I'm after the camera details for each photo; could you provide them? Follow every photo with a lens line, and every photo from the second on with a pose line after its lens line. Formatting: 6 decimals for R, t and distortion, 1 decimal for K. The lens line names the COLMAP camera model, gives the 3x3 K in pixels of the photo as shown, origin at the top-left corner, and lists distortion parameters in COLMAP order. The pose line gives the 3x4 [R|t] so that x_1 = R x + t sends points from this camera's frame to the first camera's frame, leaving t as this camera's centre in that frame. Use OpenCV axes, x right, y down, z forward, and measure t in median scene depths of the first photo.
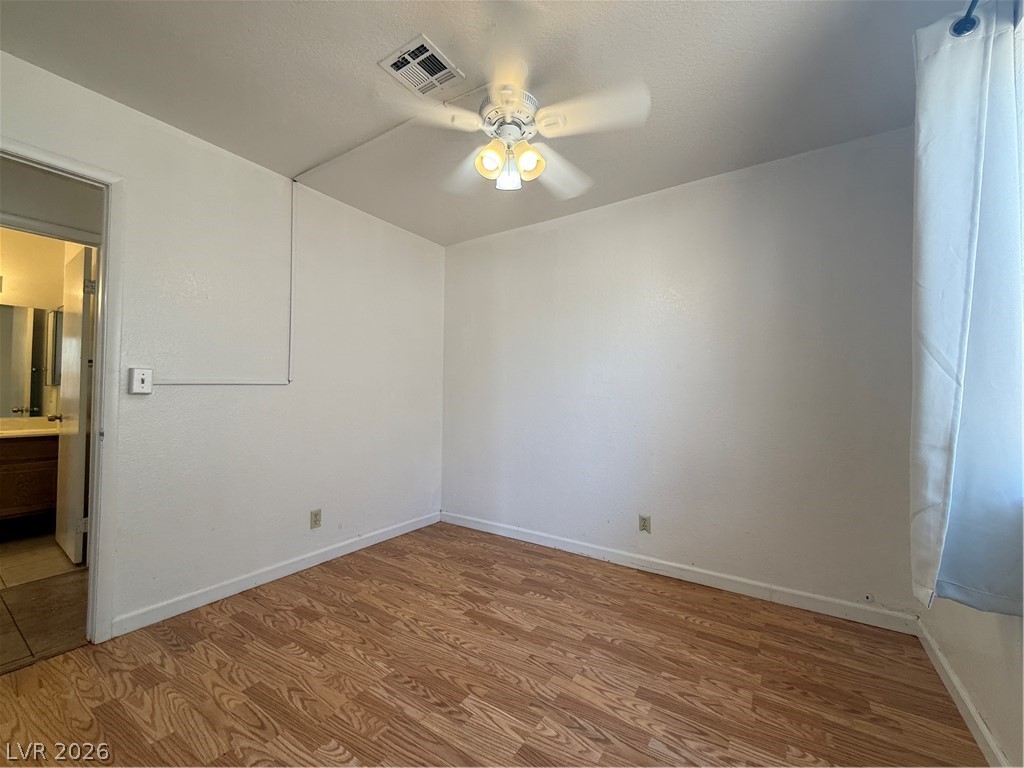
lens RADIAL K [[409.4, 0, 513.5], [0, 409.4, 384.6], [0, 0, 1]] dist [0.000004, 0.000069]
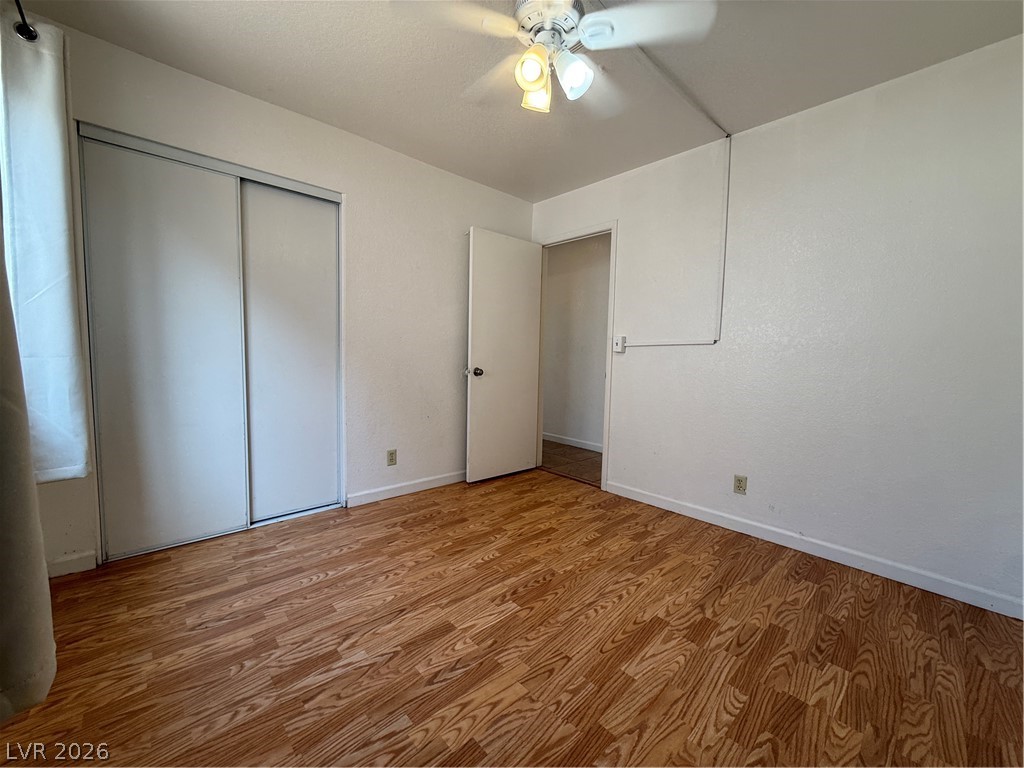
lens RADIAL K [[409.4, 0, 513.5], [0, 409.4, 384.6], [0, 0, 1]] dist [0.000004, 0.000069]
pose [[-0.235602, 0.057758, -0.970132, 0.824963], [-0.001809, 0.998205, 0.059868, 0.058572], [0.971848, 0.015860, -0.235074, 1.054628]]
